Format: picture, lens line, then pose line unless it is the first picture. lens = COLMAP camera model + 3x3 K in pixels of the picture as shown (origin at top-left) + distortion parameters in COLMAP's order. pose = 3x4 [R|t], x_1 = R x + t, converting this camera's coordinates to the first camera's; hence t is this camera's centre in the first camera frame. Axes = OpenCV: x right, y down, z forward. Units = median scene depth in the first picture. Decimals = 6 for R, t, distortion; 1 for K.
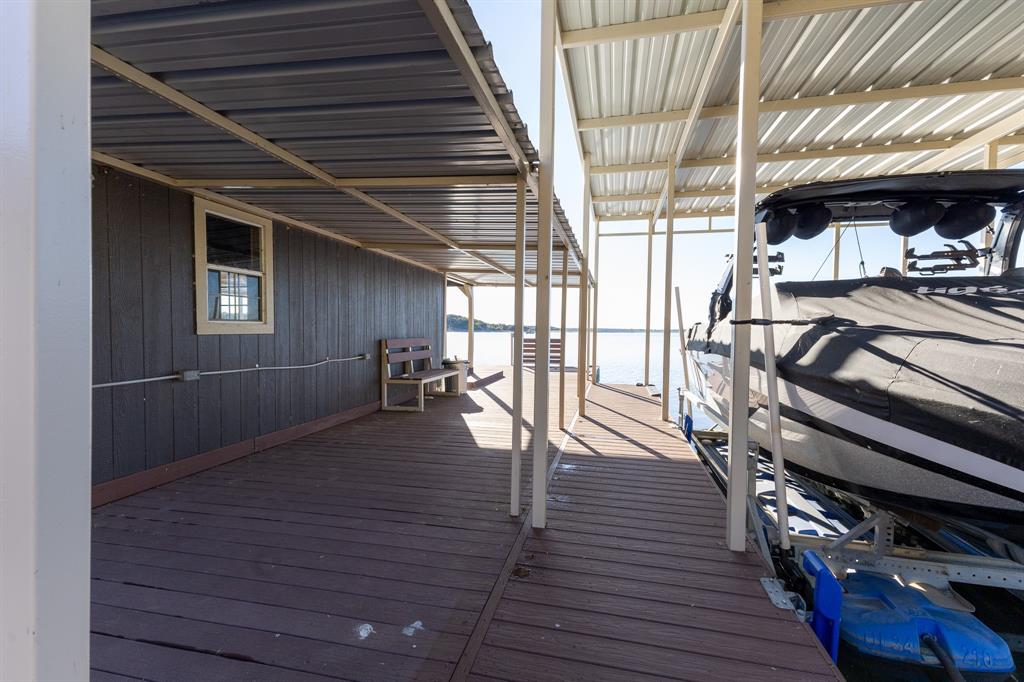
lens RADIAL K [[447.7, 0, 512.1], [0, 447.7, 342.4], [0, 0, 1]] dist [0.005154, -0.000858]
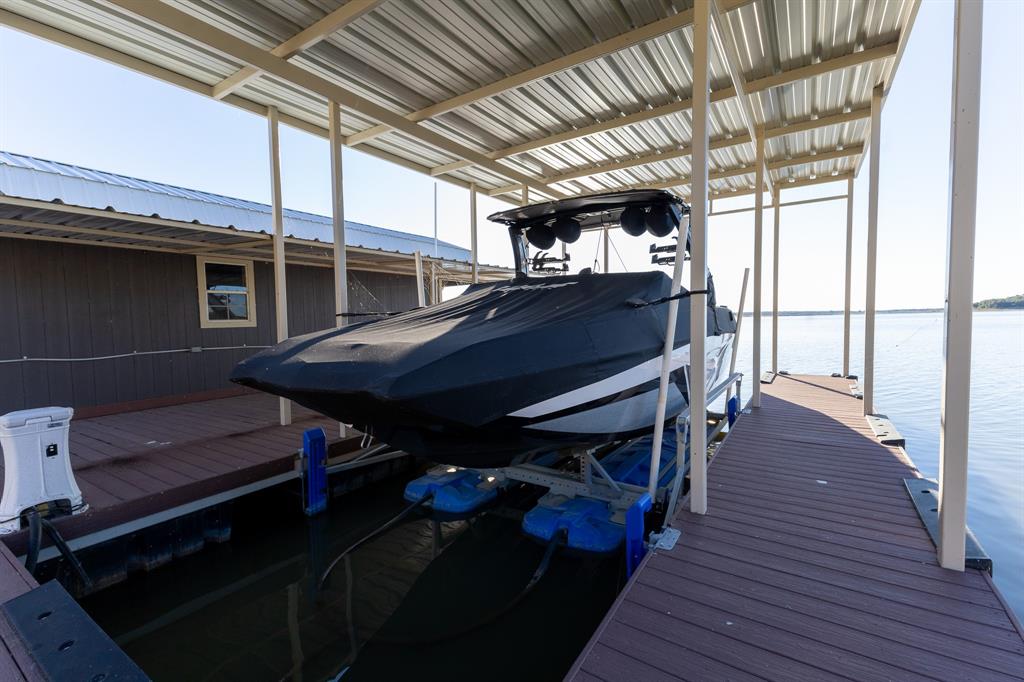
lens RADIAL K [[447.7, 0, 521.5], [0, 447.7, 338.9], [0, 0, 1]] dist [0.005154, -0.000858]
pose [[0.937267, -0.011044, -0.348438, 0.172479], [0.017416, 0.999733, 0.015161, 0.003294], [0.348177, -0.020279, 0.937209, -0.042606]]
